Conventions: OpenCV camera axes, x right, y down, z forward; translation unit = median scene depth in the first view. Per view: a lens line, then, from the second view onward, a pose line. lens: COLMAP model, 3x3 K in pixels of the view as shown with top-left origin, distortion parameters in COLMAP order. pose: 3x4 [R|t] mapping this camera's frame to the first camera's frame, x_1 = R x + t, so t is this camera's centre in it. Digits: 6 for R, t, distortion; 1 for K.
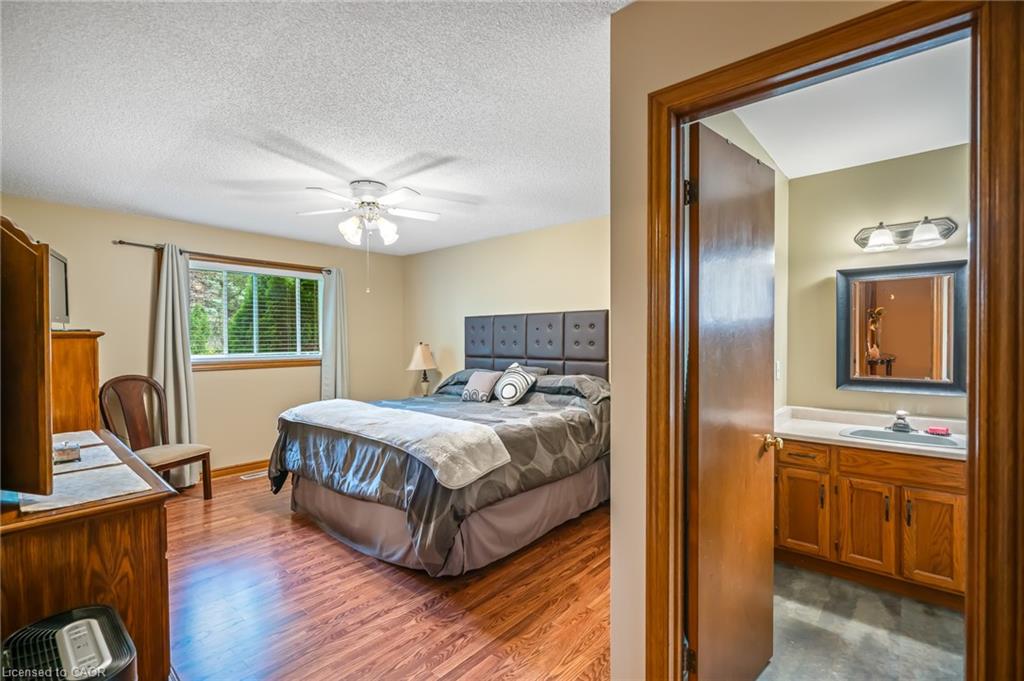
lens RADIAL K [[473.0, 0, 512.0], [0, 473.0, 340.5], [0, 0, 1]] dist [0.002766, 0.000221]
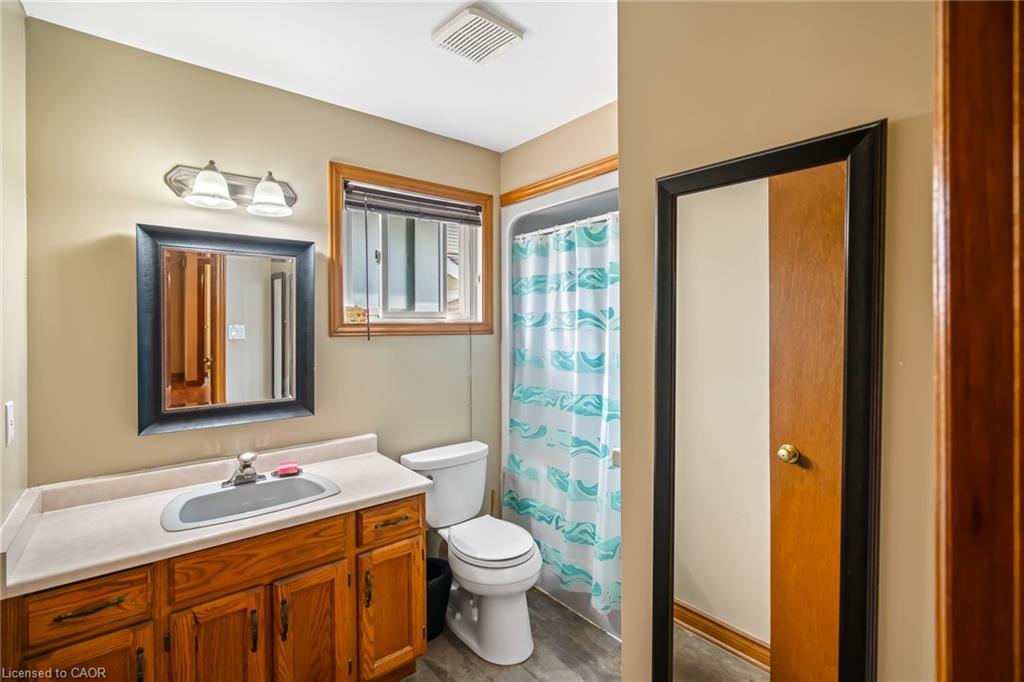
lens RADIAL K [[474.4, 0, 511.7], [0, 474.4, 329.0], [0, 0, 1]] dist [-0.000387, 0.000246]
pose [[0.176383, -0.010652, 0.984264, 0.241831], [0.004278, 0.999940, 0.010055, -0.031954], [-0.984312, 0.002438, 0.176418, 0.532009]]
